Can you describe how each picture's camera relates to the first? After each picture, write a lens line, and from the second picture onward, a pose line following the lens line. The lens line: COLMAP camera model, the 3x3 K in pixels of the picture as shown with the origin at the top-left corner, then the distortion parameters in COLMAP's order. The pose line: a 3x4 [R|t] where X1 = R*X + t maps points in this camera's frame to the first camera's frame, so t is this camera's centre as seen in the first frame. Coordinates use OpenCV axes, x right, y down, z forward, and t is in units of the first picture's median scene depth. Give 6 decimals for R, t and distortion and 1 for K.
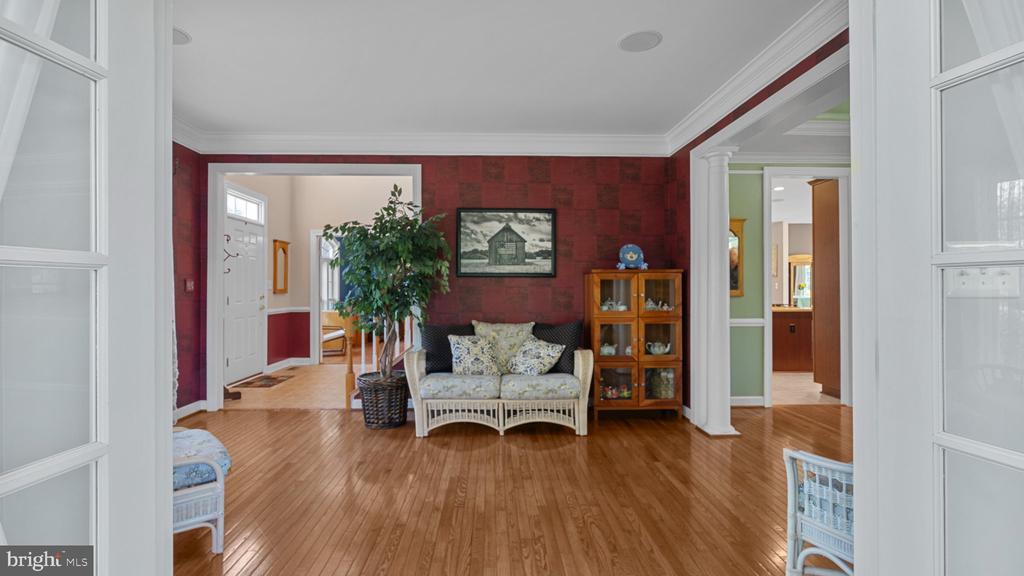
lens RADIAL K [[486.0, 0, 512.0], [0, 486.0, 288.0], [0, 0, 1]] dist [-0.003244, -0.000930]
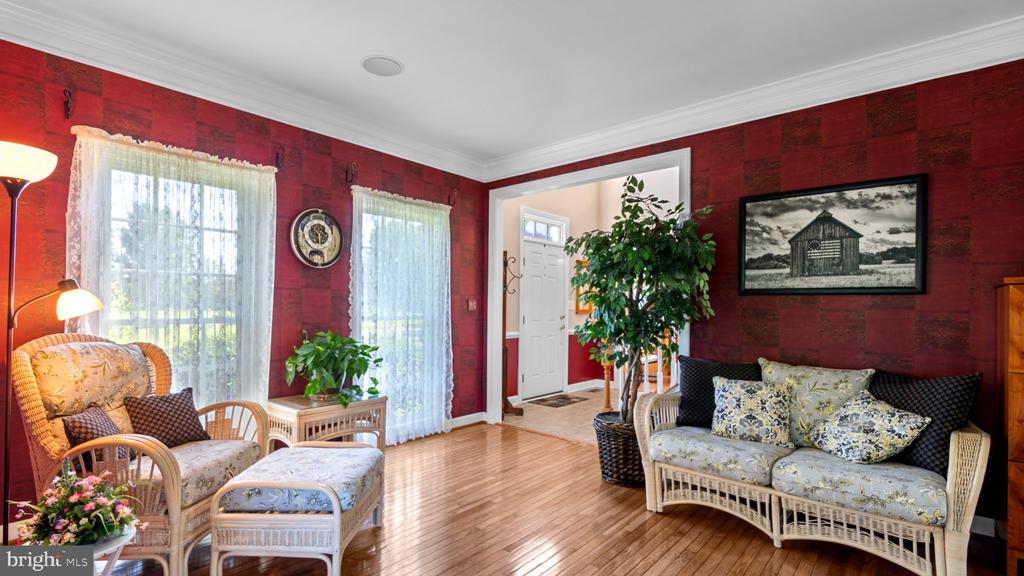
lens RADIAL K [[477.1, 0, 508.7], [0, 477.1, 309.3], [0, 0, 1]] dist [-0.000636, -0.000810]
pose [[0.725290, 0.010725, -0.688360, 0.126947], [-0.009887, 0.999938, 0.005162, -0.002201], [0.688372, 0.003062, 0.725351, 0.271647]]
